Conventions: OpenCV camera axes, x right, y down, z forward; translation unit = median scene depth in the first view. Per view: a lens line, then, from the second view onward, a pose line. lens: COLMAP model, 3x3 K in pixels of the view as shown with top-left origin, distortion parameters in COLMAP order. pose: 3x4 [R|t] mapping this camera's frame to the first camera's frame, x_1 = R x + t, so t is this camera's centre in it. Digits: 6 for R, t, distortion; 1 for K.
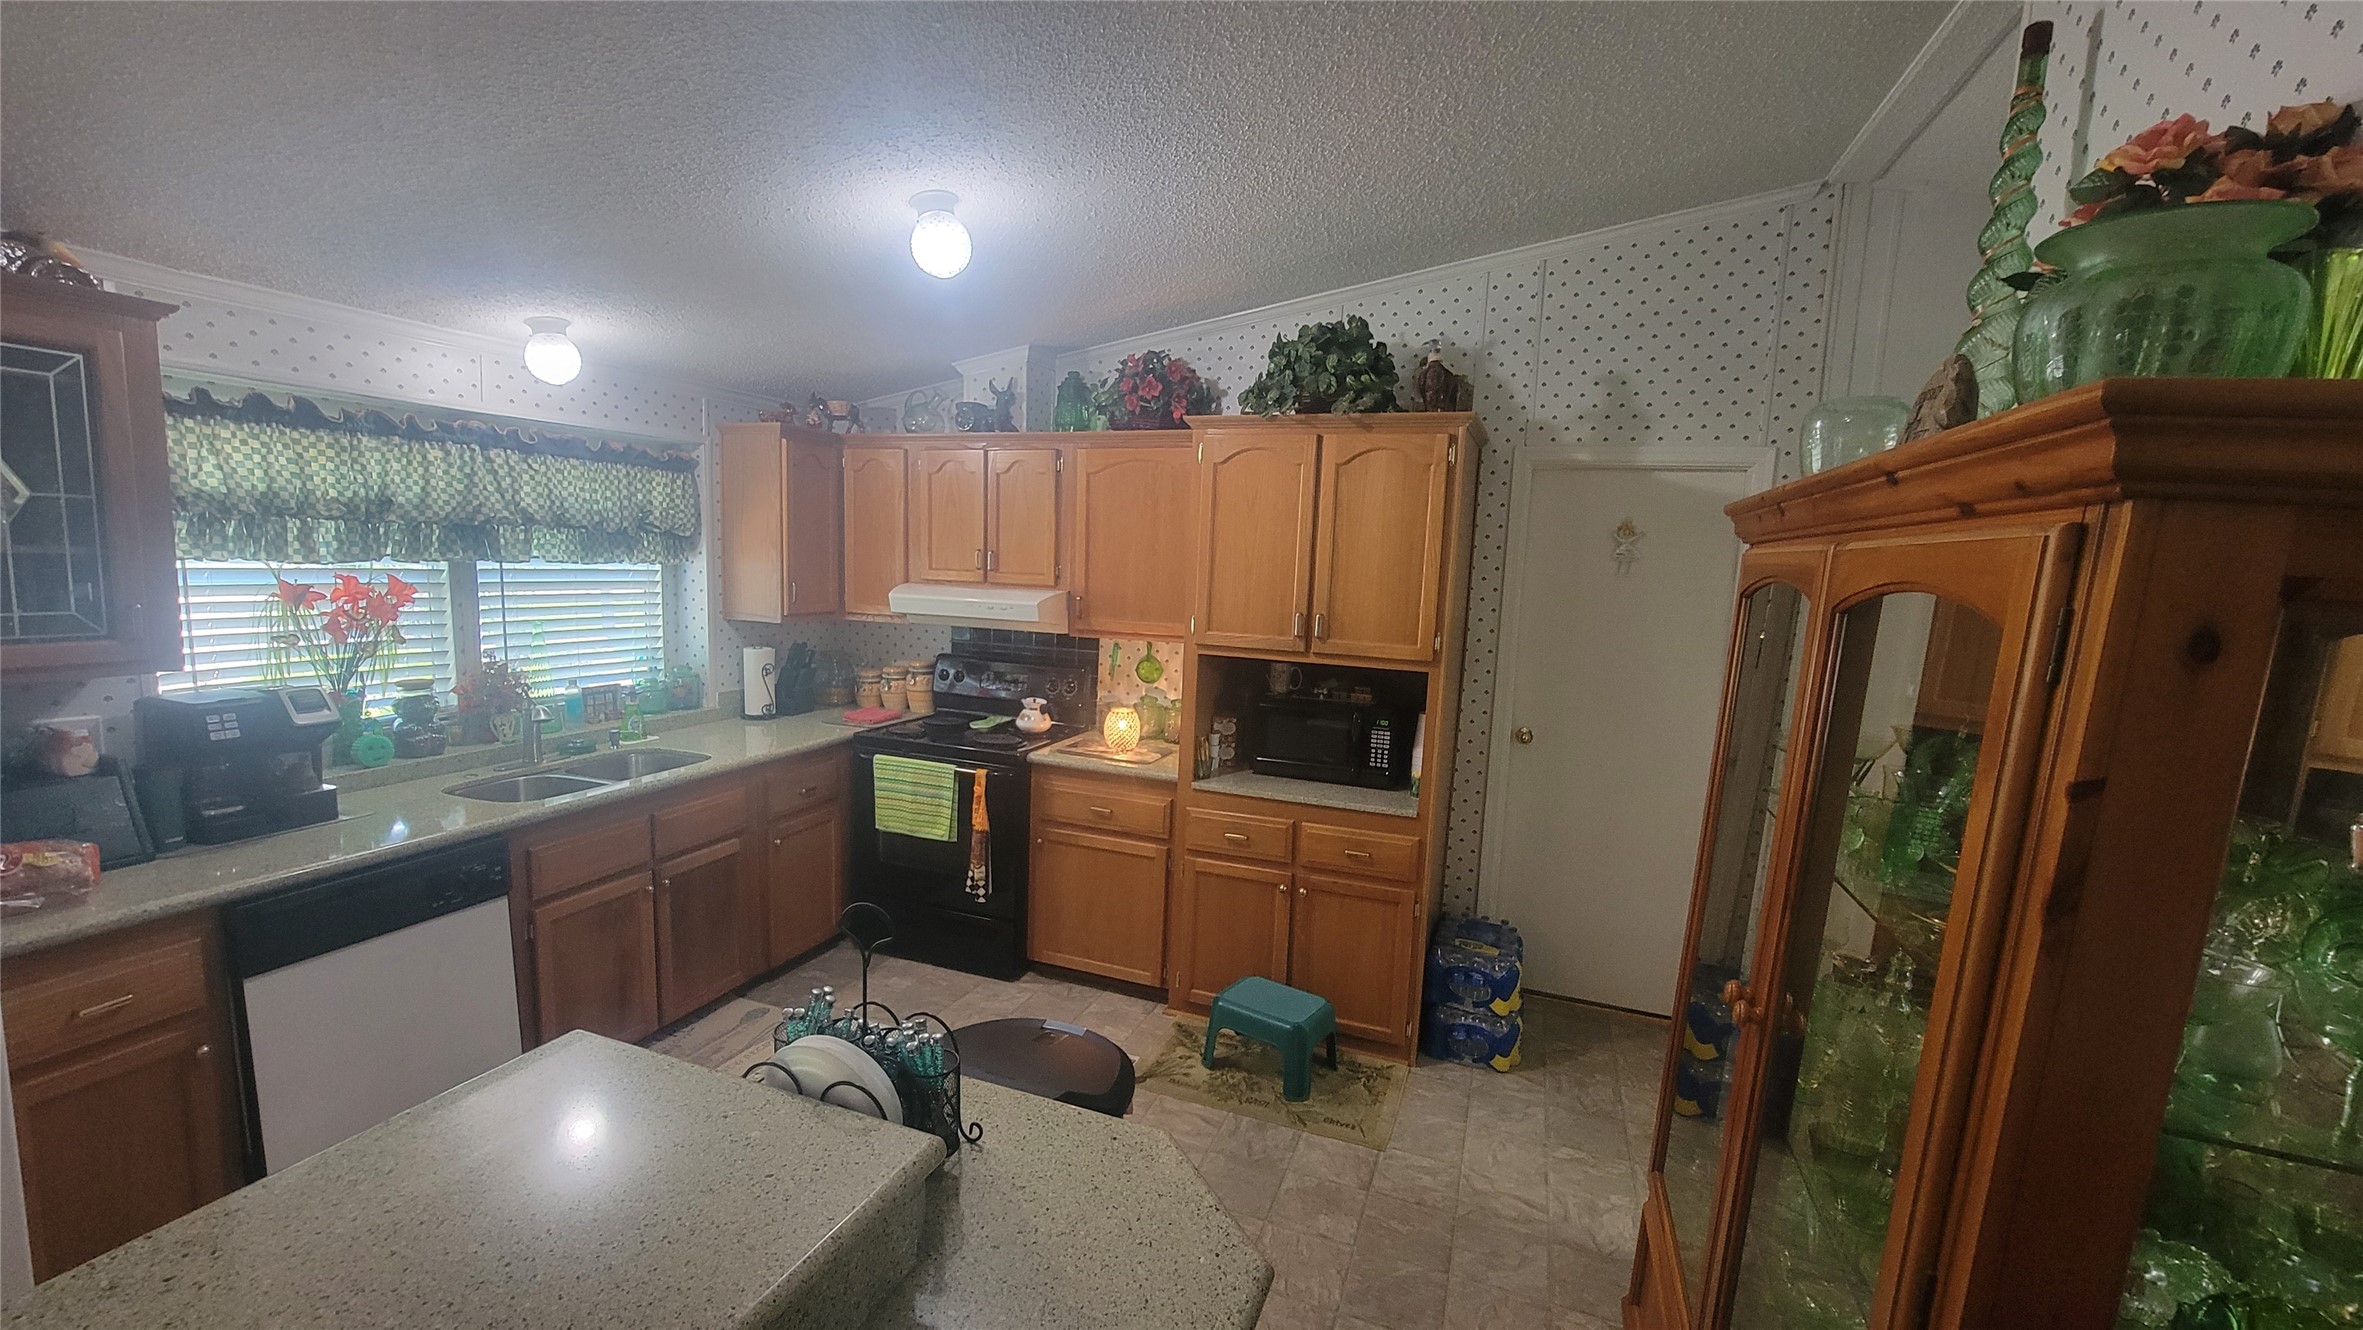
lens RADIAL K [[961.9, 0, 1165.7], [0, 961.9, 675.0], [0, 0, 1]] dist [0.001615, 0.000986]
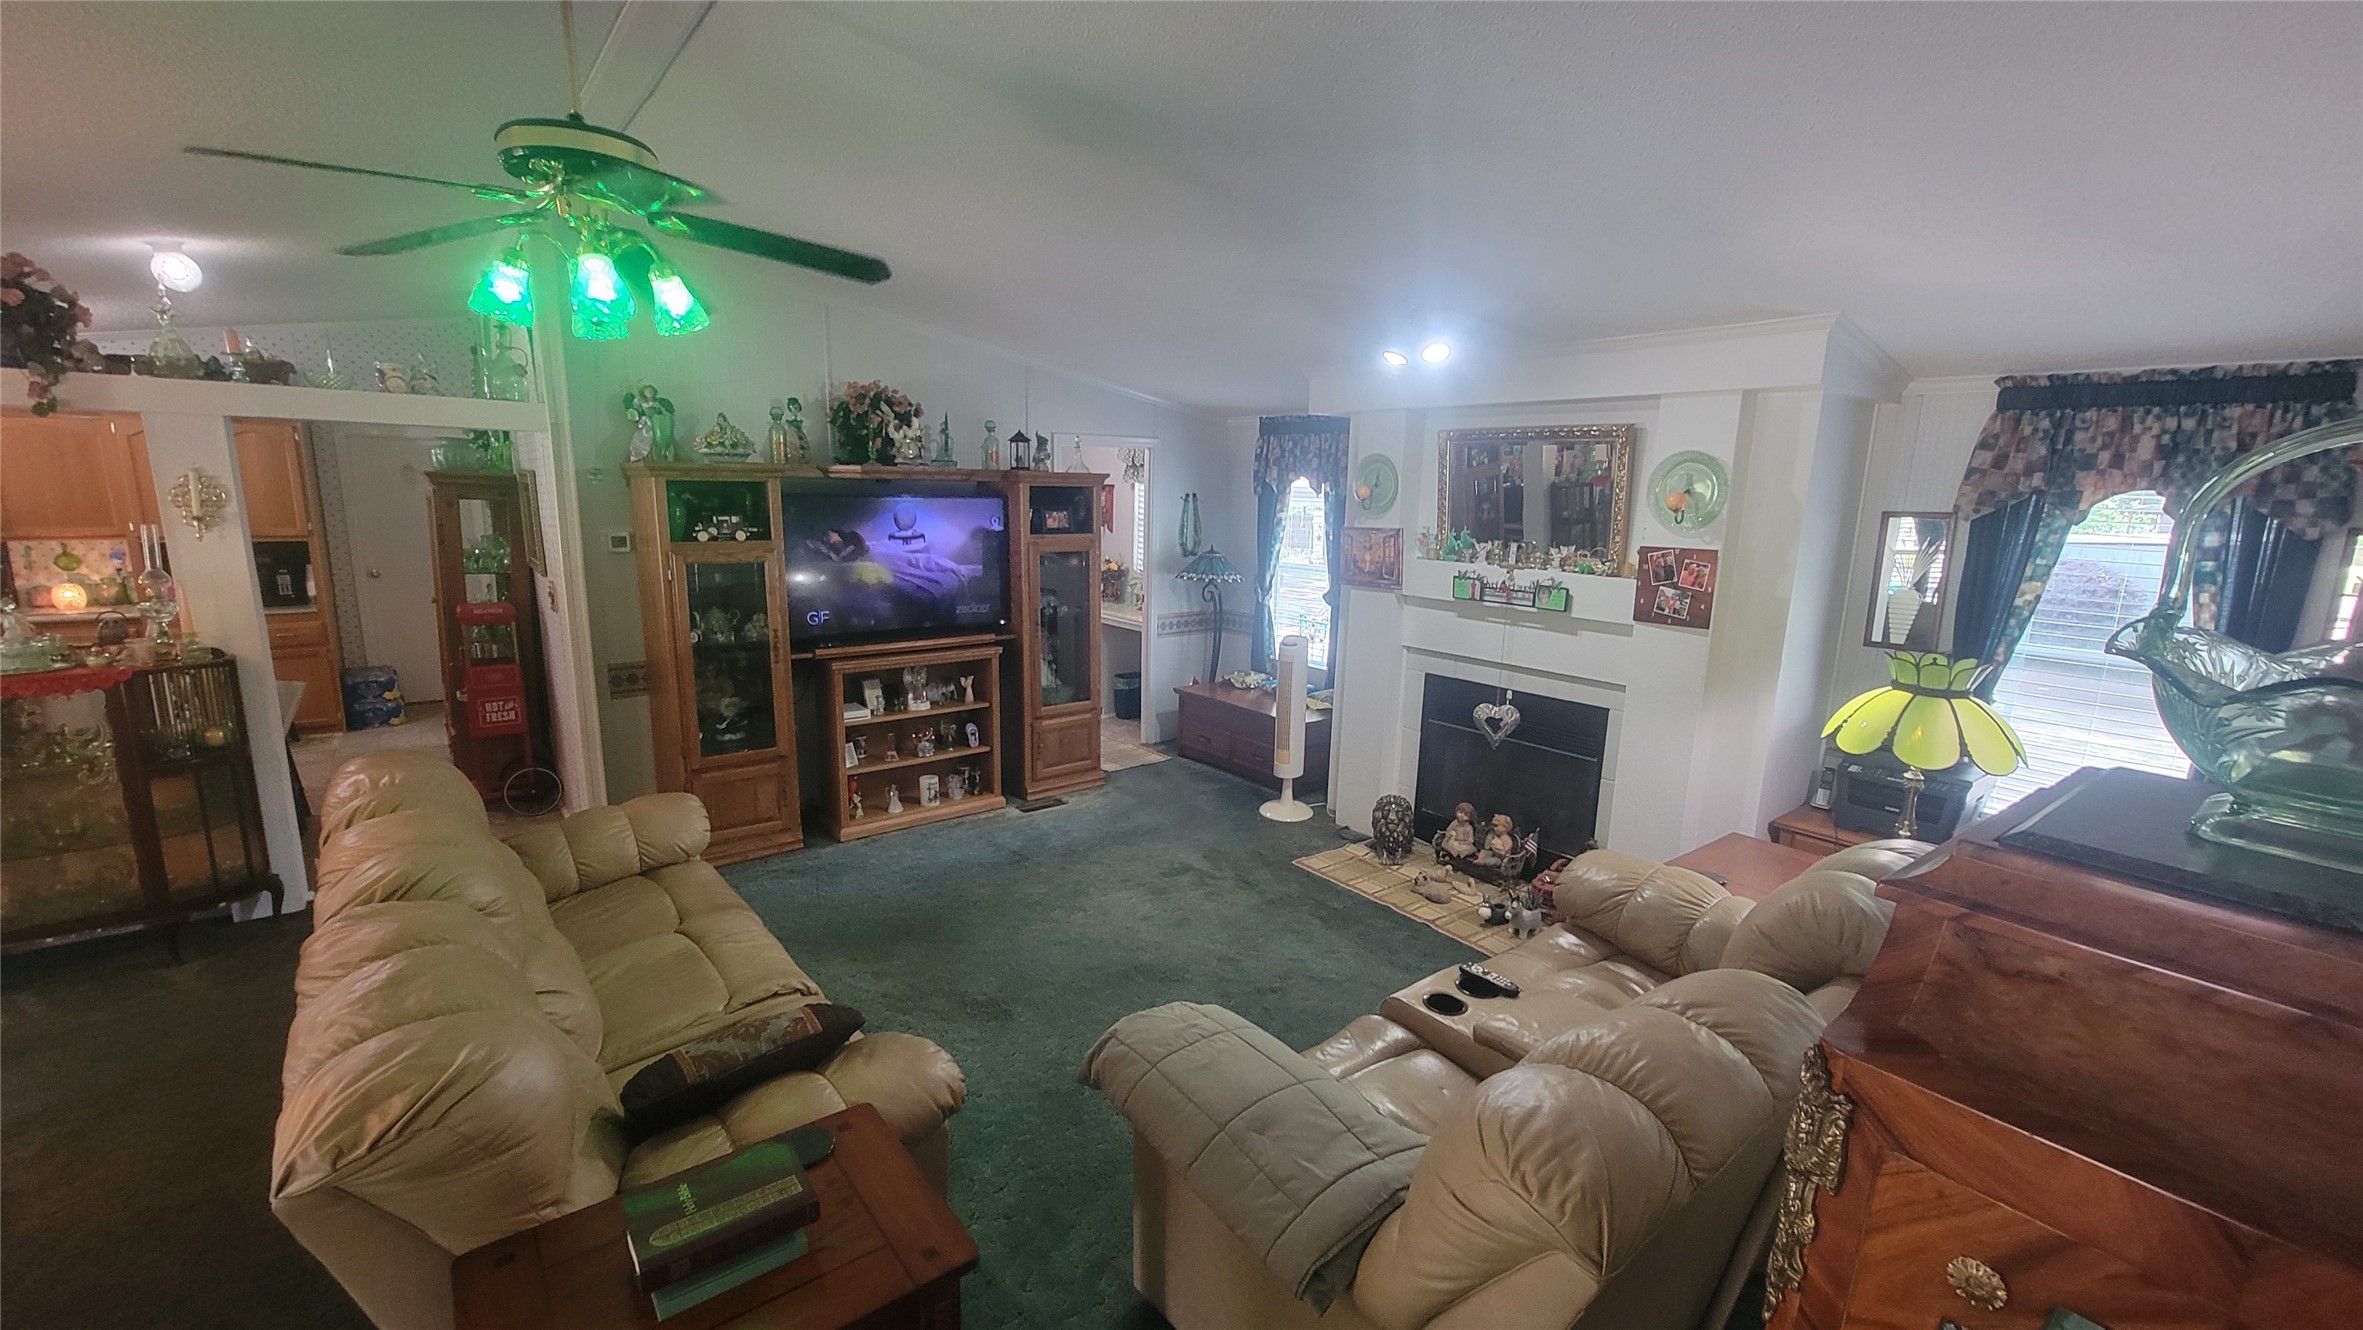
lens RADIAL K [[961.4, 0, 1170.0], [0, 961.4, 674.9], [0, 0, 1]] dist [0.000143, 0.000974]
pose [[0.518521, -0.193992, 0.832768, -0.505144], [0.106260, 0.980994, 0.162359, 0.130600], [-0.848437, 0.004304, 0.529279, -1.548066]]
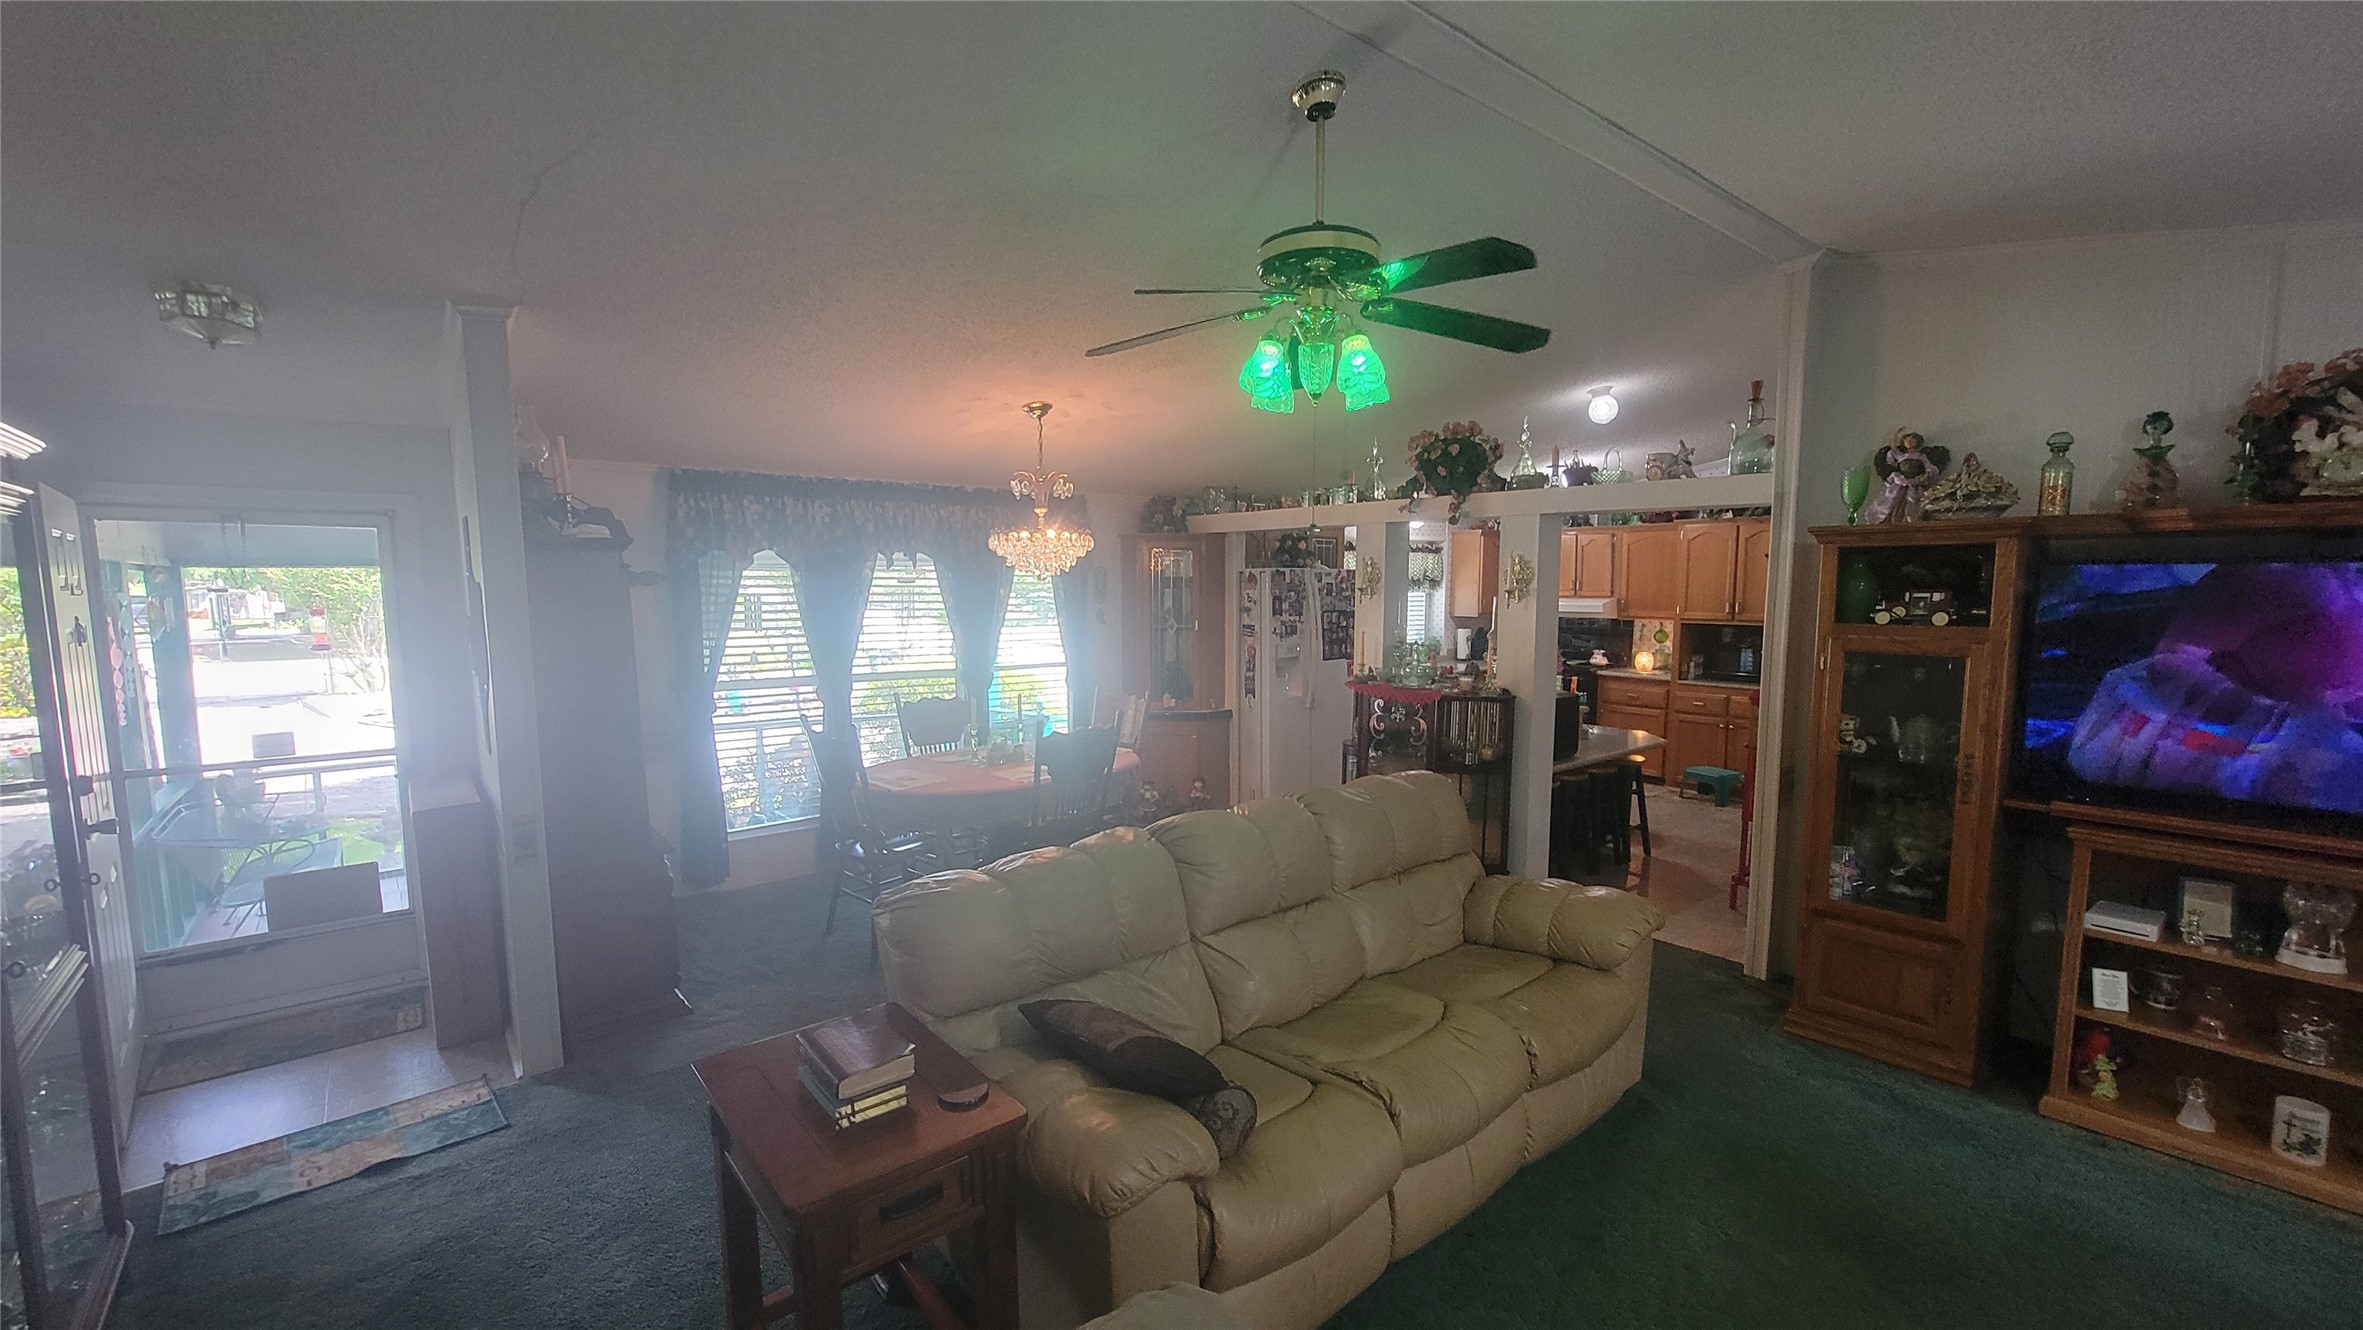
lens RADIAL K [[977.1, 0, 1167.2], [0, 977.1, 673.2], [0, 0, 1]] dist [0.000407, -0.000567]
pose [[0.863266, 0.005666, -0.504717, 0.150916], [-0.025041, 0.999186, -0.031613, 0.198450], [0.504128, 0.039929, 0.862706, -1.572973]]
